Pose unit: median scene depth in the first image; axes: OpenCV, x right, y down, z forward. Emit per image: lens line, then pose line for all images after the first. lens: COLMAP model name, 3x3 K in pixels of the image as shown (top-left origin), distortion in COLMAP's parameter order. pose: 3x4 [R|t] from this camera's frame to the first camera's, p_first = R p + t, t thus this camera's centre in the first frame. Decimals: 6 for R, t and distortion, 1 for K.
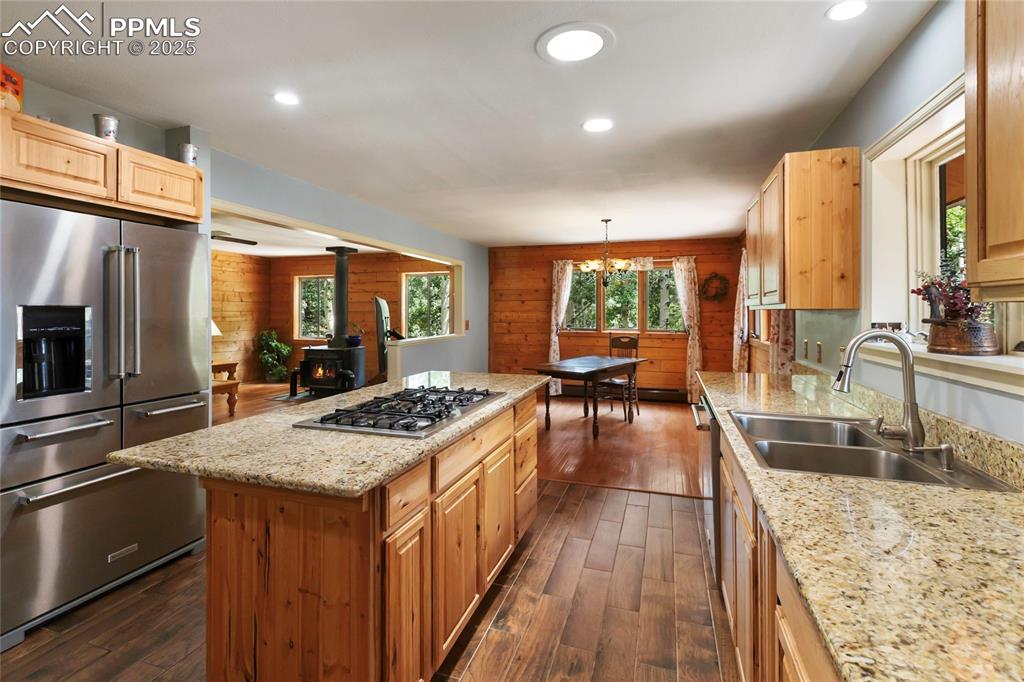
lens RADIAL K [[469.1, 0, 494.0], [0, 469.1, 309.6], [0, 0, 1]] dist [0.003133, 0.000358]
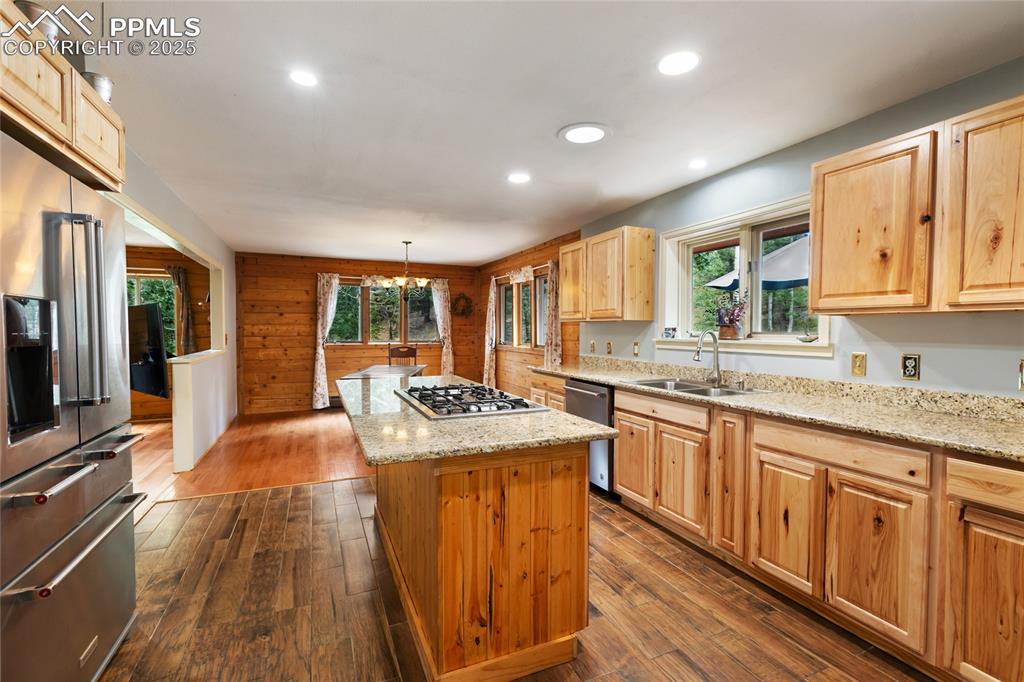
lens RADIAL K [[469.1, 0, 500.3], [0, 469.1, 335.4], [0, 0, 1]] dist [0.003133, 0.000358]
pose [[0.743971, -0.010360, 0.668132, -0.292759], [-0.003560, 0.999804, 0.019468, 0.007789], [-0.668203, -0.016862, 0.743788, 0.023394]]
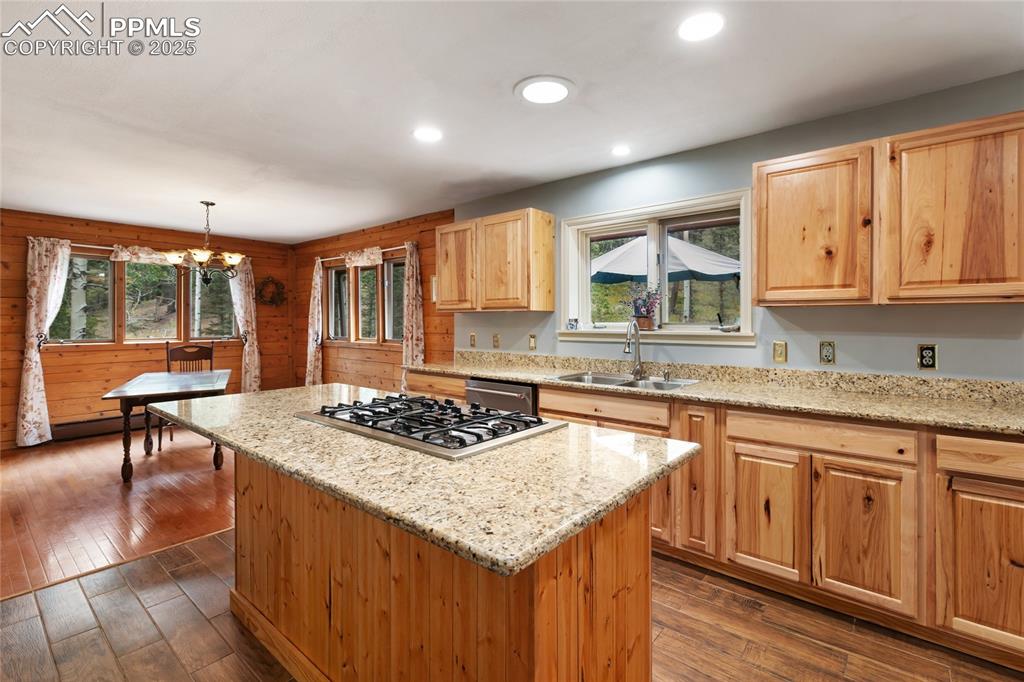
lens RADIAL K [[469.1, 0, 505.8], [0, 469.1, 319.3], [0, 0, 1]] dist [0.003133, 0.000358]
pose [[0.346754, 0.000536, 0.937956, -0.298822], [-0.002672, 0.999996, 0.000416, 0.009229], [-0.937952, -0.002651, 0.346754, 0.200180]]
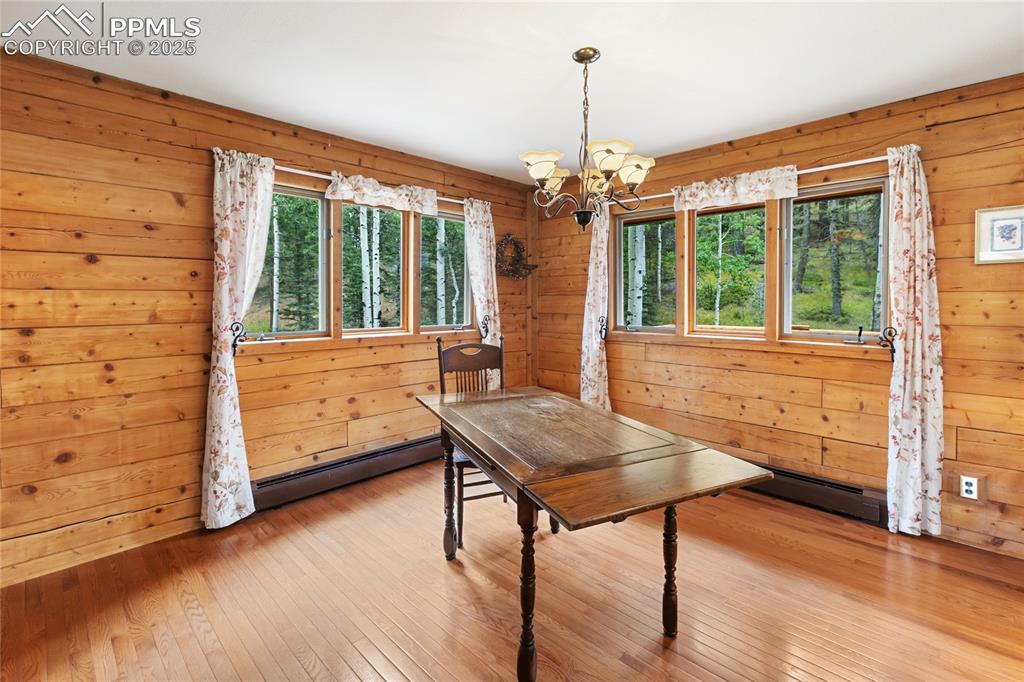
lens RADIAL K [[469.1, 0, 502.8], [0, 469.1, 307.2], [0, 0, 1]] dist [0.003133, 0.000358]
pose [[0.417687, -0.015778, 0.908454, -0.127519], [-0.002203, 0.999829, 0.018378, 0.011464], [-0.908588, -0.009677, 0.417581, 0.781668]]
